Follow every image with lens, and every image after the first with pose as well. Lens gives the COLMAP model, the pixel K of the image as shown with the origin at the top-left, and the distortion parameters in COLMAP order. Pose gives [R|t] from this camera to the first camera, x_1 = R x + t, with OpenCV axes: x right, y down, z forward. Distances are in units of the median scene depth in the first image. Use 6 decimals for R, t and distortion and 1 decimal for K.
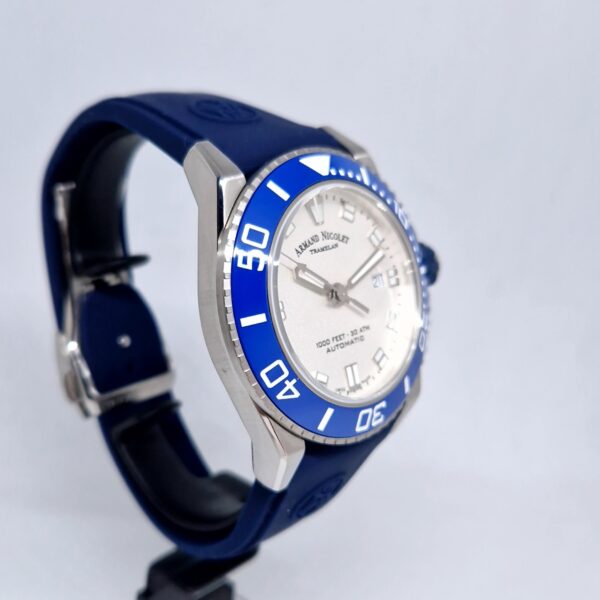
lens RADIAL K [[919.0, 0, 300.0], [0, 919.0, 300.0], [0, 0, 1]] dist [-0.023818, -0.008837]
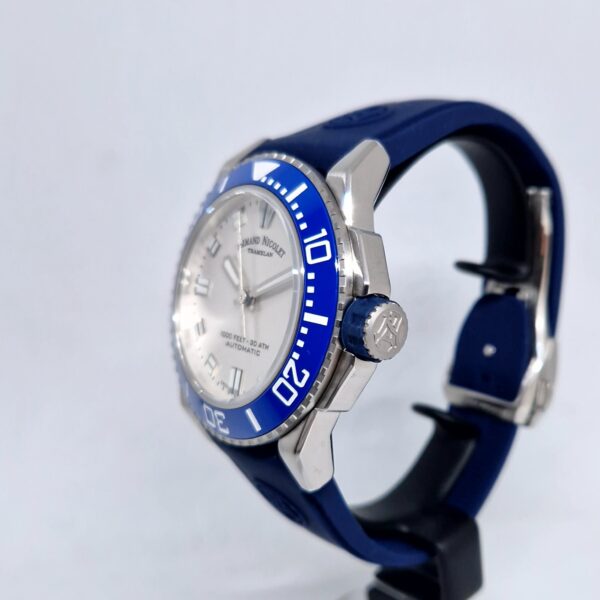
lens RADIAL K [[919.0, 0, 300.0], [0, 919.0, 300.0], [0, 0, 1]] dist [-0.023818, -0.008837]
pose [[-0.068147, 0.253403, -0.964957, 1.023460], [-0.248472, 0.932419, 0.262406, -0.286766], [0.966239, 0.257647, -0.000577, 1.066732]]
